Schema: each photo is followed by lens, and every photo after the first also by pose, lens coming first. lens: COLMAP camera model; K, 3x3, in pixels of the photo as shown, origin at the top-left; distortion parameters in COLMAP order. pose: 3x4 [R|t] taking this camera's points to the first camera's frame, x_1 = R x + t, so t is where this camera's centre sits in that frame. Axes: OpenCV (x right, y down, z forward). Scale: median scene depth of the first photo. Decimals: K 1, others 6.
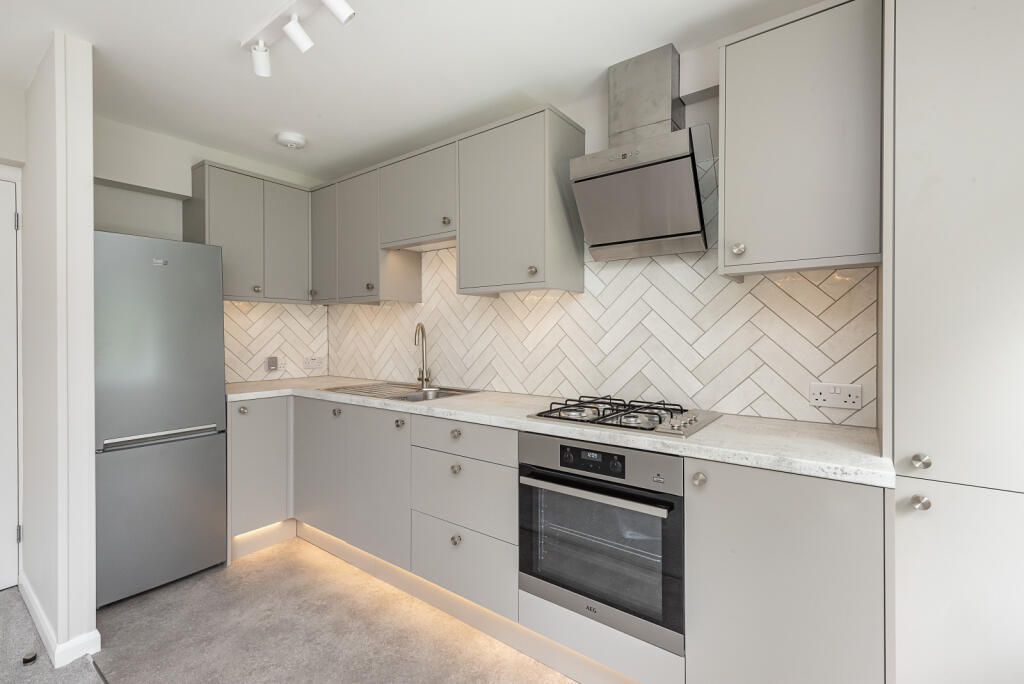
lens RADIAL K [[449.6, 0, 511.4], [0, 449.6, 339.2], [0, 0, 1]] dist [0.002407, 0.000282]
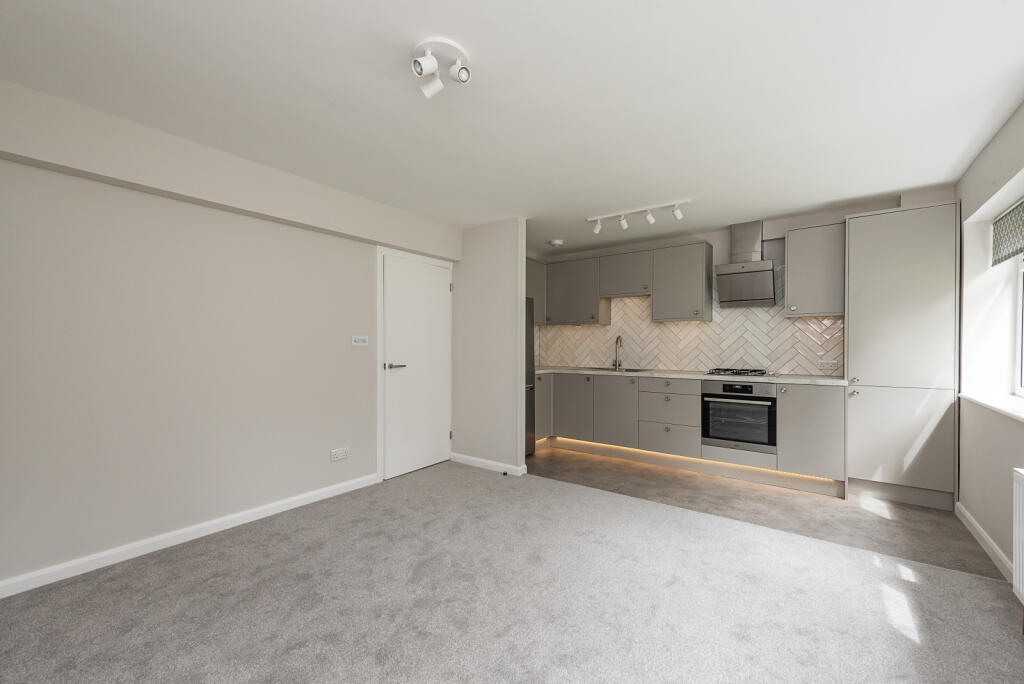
lens RADIAL K [[413.5, 0, 536.7], [0, 413.5, 351.1], [0, 0, 1]] dist [0.000794, -0.000099]
pose [[0.999303, 0.000174, 0.037338, -0.883352], [-0.000296, 0.999995, 0.003258, 0.036282], [-0.037338, -0.003267, 0.999297, -1.114006]]
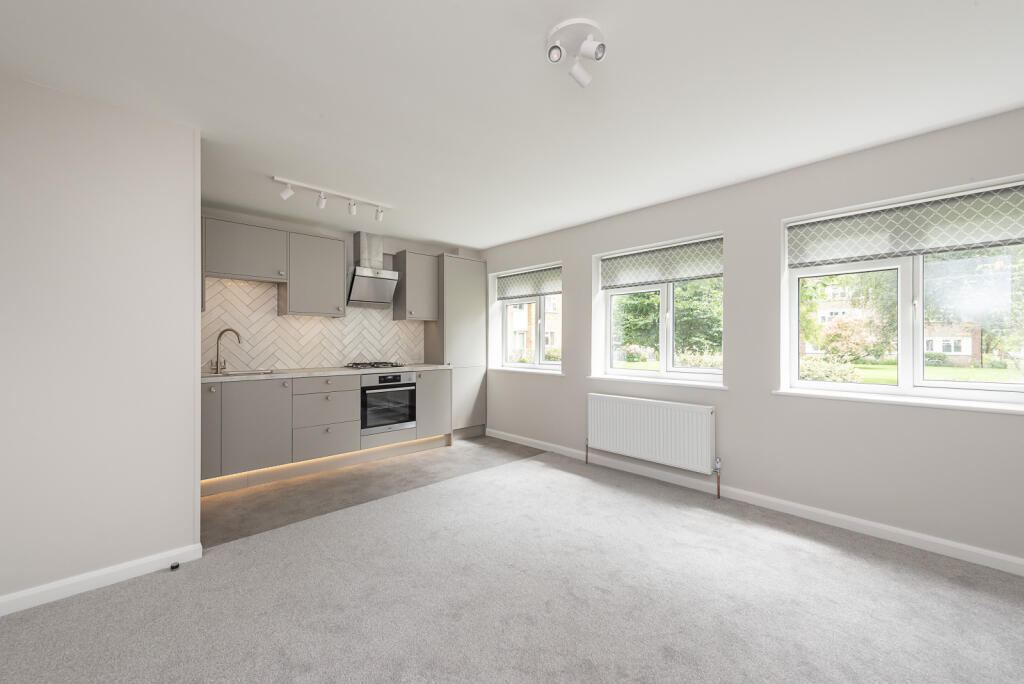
lens RADIAL K [[396.4, 0, 512.0], [0, 396.4, 342.0], [0, 0, 1]] dist [0.000112, -0.000070]
pose [[0.168422, -0.002735, 0.985711, -1.889339], [0.009981, 0.999950, 0.001069, 0.022335], [-0.985664, 0.009658, 0.168441, -0.214063]]
